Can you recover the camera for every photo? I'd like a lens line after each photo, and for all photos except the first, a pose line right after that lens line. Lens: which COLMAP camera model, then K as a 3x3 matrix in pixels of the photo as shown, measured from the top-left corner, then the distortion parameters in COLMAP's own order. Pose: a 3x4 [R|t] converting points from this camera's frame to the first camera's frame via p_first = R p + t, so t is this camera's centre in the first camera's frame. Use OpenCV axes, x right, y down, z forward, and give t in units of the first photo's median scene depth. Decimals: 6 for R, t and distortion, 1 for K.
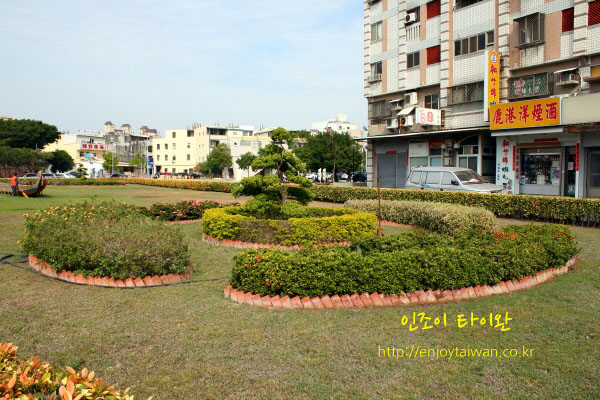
lens RADIAL K [[521.1, 0, 300.0], [0, 521.1, 199.2], [0, 0, 1]] dist [-0.130988, 0.001759]
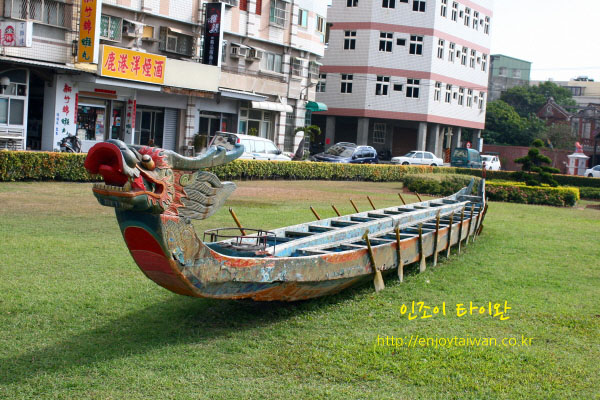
lens RADIAL K [[897.6, 0, 300.0], [0, 897.6, 200.0], [0, 0, 1]] dist [-0.006415, 0.000000]
pose [[-0.481010, -0.101074, 0.870869, -1.005464], [-0.035311, 0.994760, 0.095950, -0.084569], [-0.876004, 0.015402, -0.482058, 1.367153]]
